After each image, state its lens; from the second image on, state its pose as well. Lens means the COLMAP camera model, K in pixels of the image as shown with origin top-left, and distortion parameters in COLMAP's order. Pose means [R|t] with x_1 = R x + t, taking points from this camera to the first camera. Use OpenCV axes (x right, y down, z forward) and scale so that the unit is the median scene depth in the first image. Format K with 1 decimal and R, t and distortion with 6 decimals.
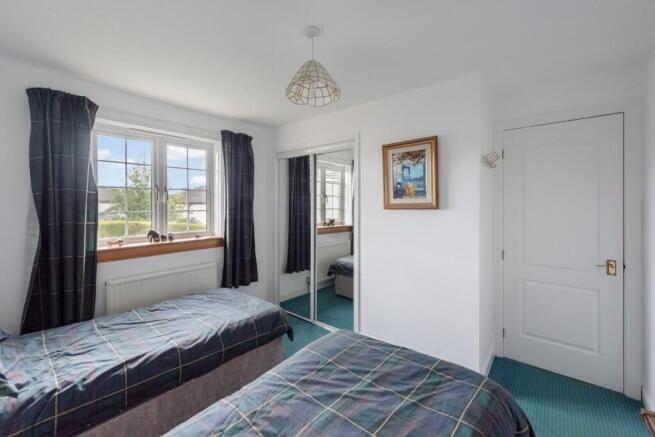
lens RADIAL K [[261.3, 0, 315.7], [0, 261.3, 205.6], [0, 0, 1]] dist [0.012605, -0.000498]
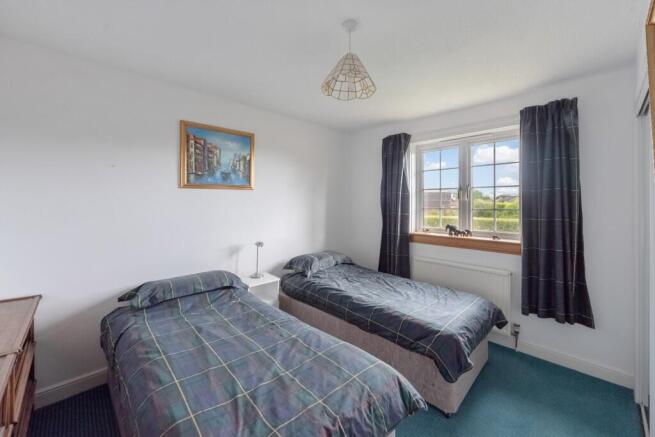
lens RADIAL K [[261.3, 0, 344.7], [0, 261.3, 203.3], [0, 0, 1]] dist [0.012605, -0.000498]
pose [[-0.035131, 0.003212, -0.999378, 0.765608], [-0.009250, 0.999951, 0.003539, 0.000115], [0.999340, 0.009369, -0.035100, 0.806872]]
